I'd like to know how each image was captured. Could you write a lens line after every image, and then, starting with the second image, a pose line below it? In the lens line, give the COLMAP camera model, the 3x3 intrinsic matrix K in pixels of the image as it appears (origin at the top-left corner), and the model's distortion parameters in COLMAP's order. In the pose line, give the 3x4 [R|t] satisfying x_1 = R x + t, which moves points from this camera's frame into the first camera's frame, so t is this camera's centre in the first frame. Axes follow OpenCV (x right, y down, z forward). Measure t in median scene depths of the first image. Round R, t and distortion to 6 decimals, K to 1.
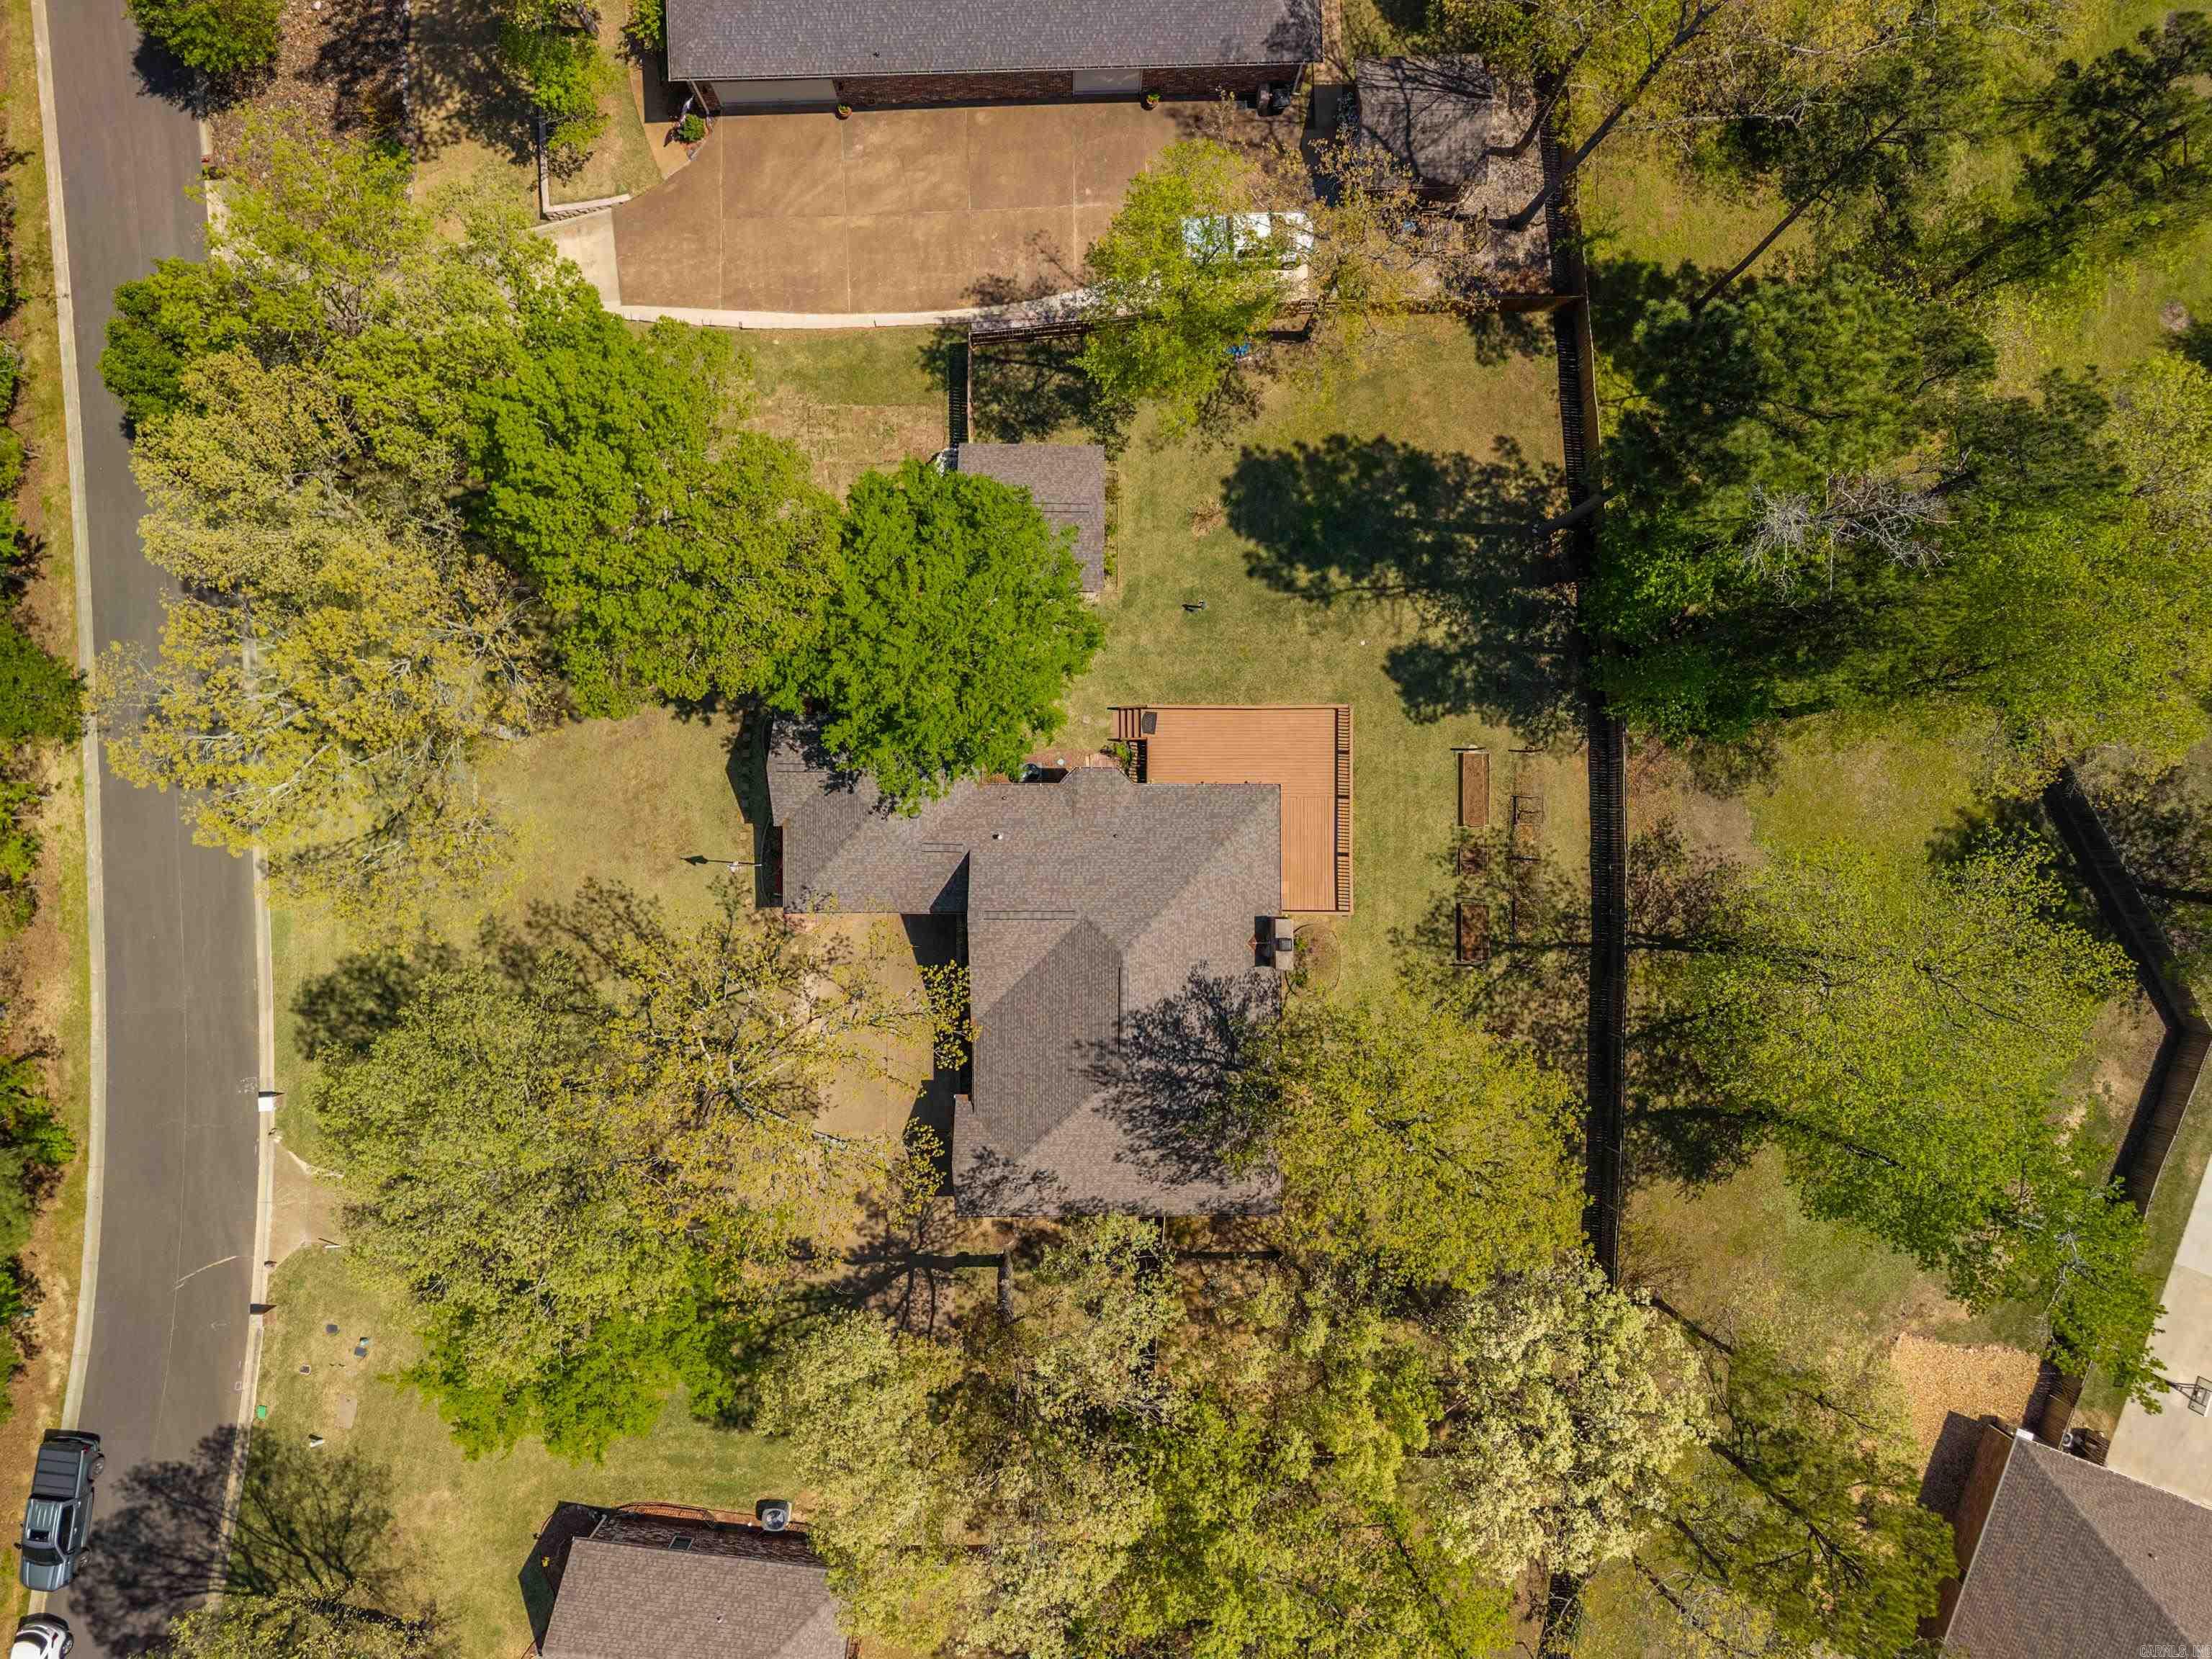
lens RADIAL K [[1553.9, 0, 1106.0], [0, 1553.9, 829.5], [0, 0, 1]] dist [0.042048, -0.036819]
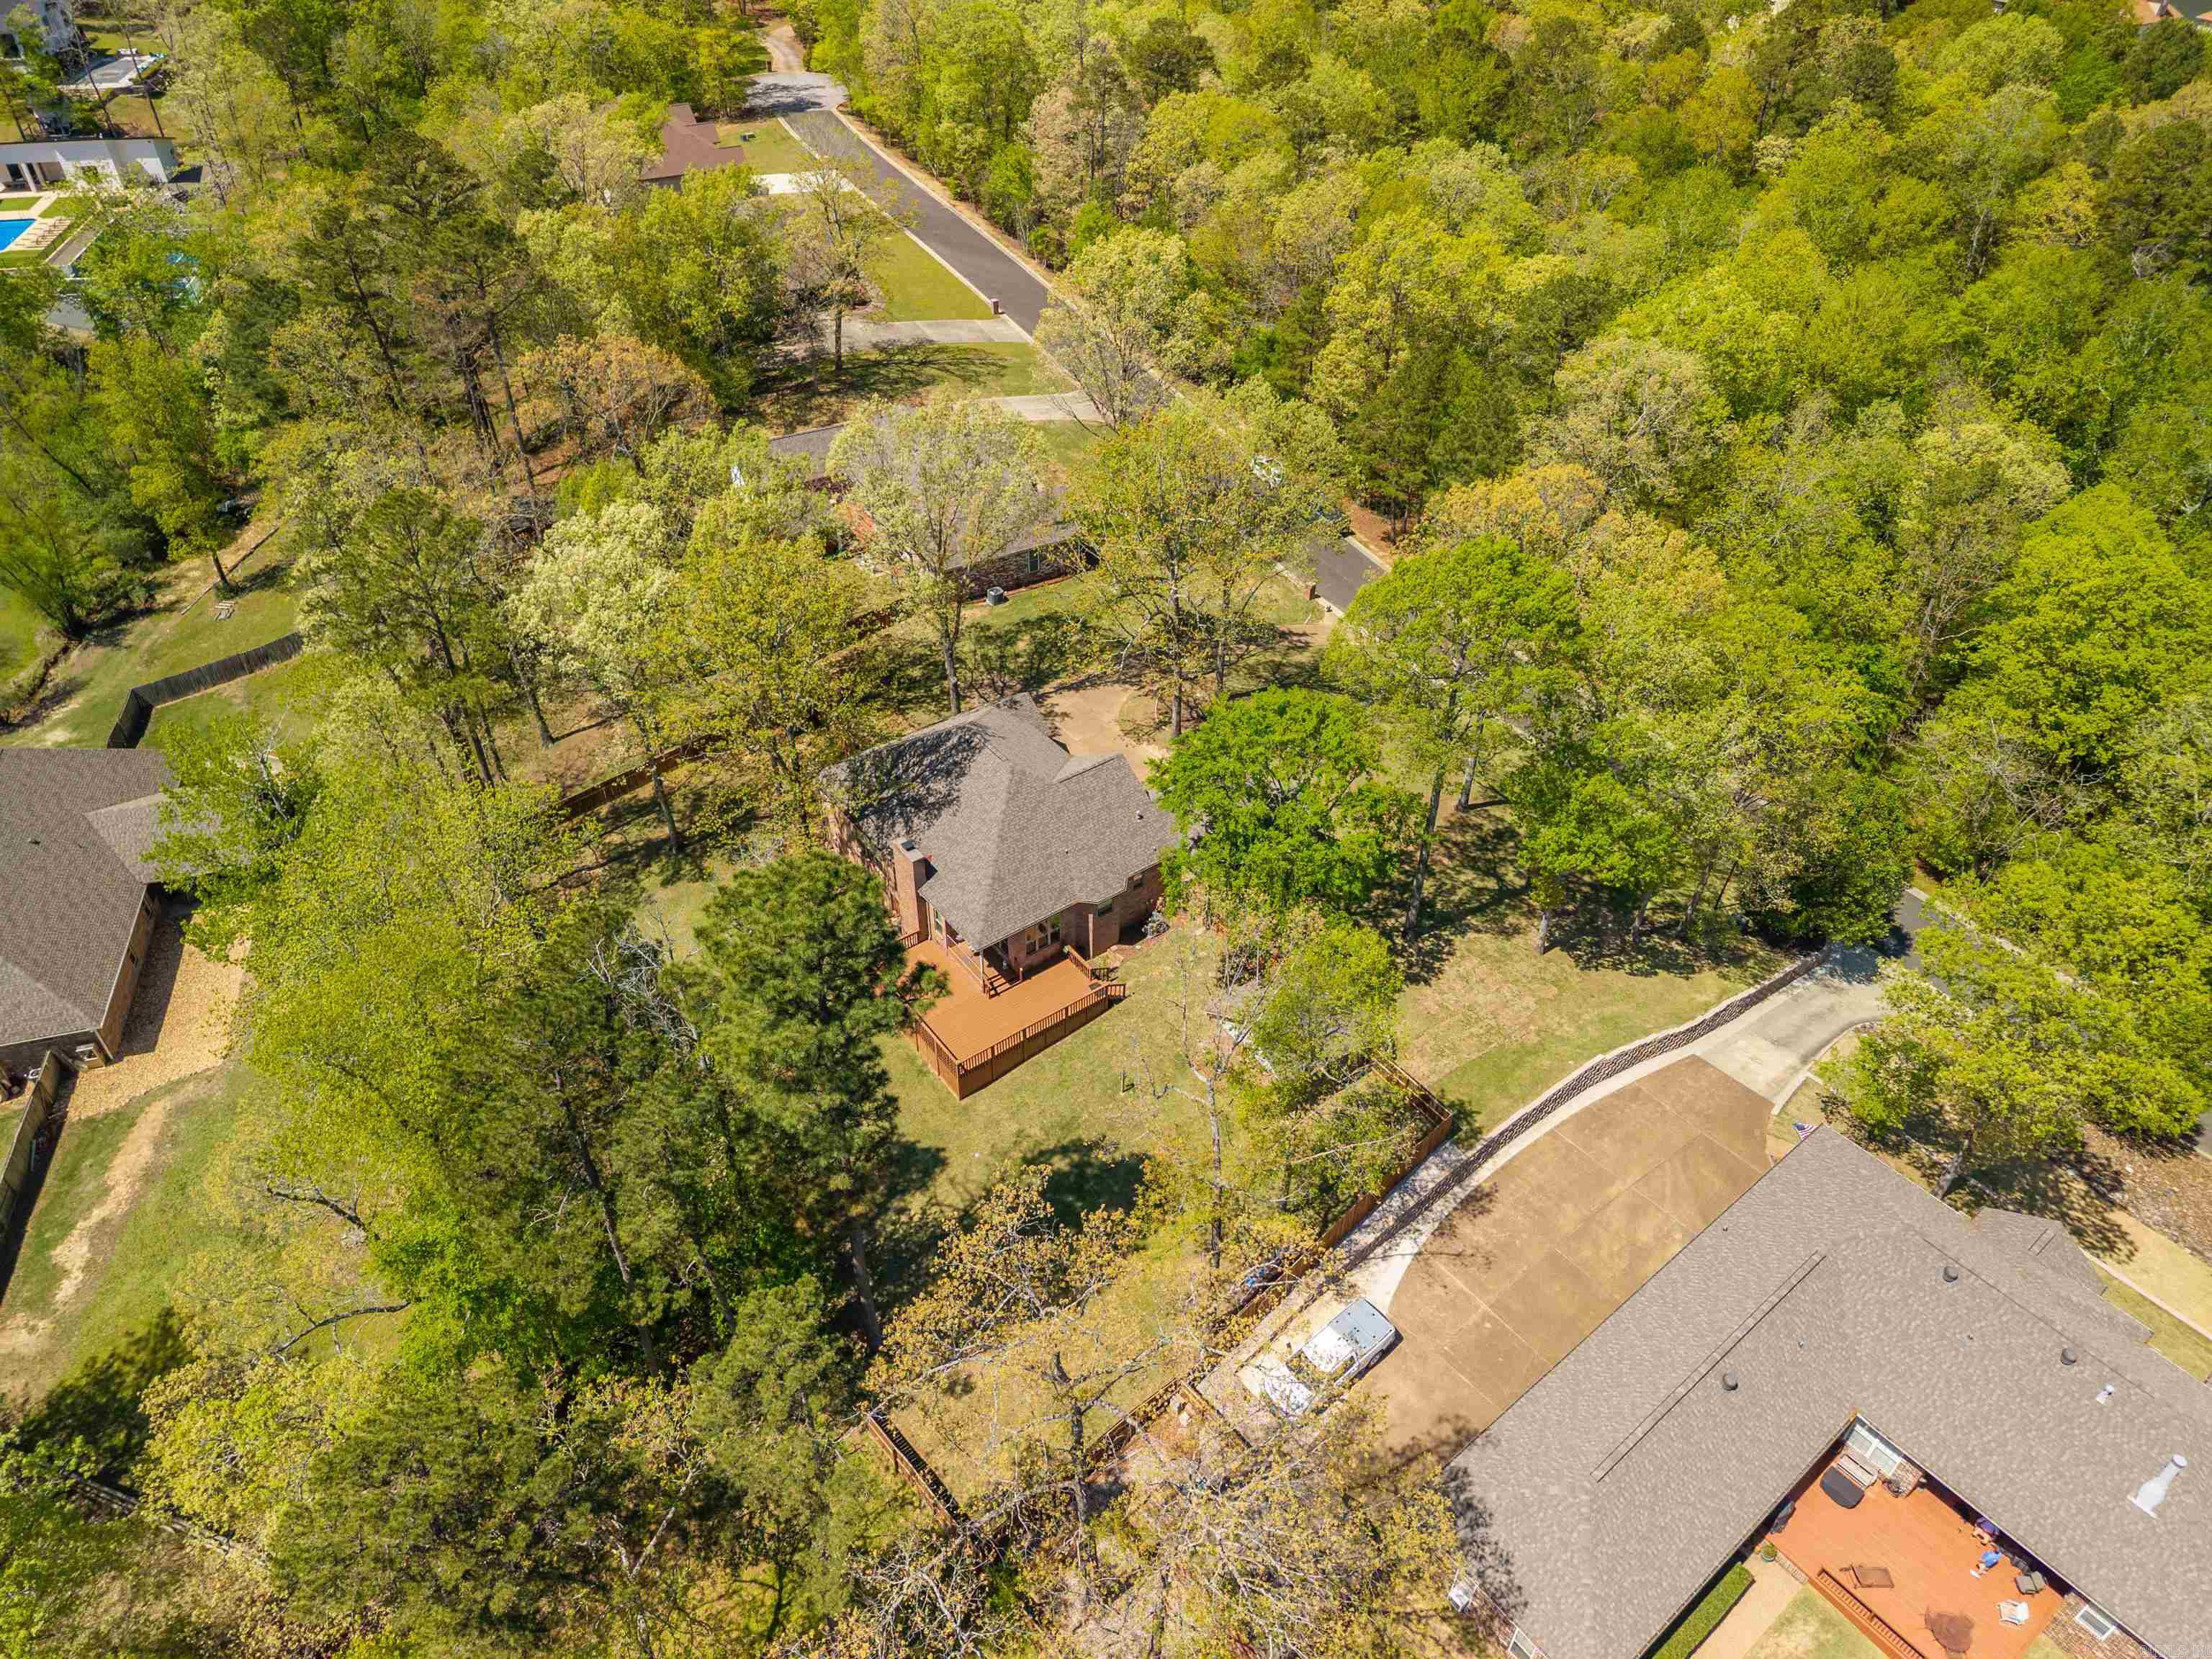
lens RADIAL K [[1553.9, 0, 1106.0], [0, 1553.9, 829.5], [0, 0, 1]] dist [0.042048, -0.036819]
pose [[-0.797536, 0.366763, -0.478978, 0.506485], [-0.603127, -0.502117, 0.619772, -0.698596], [-0.013194, 0.783175, 0.621661, 0.185834]]
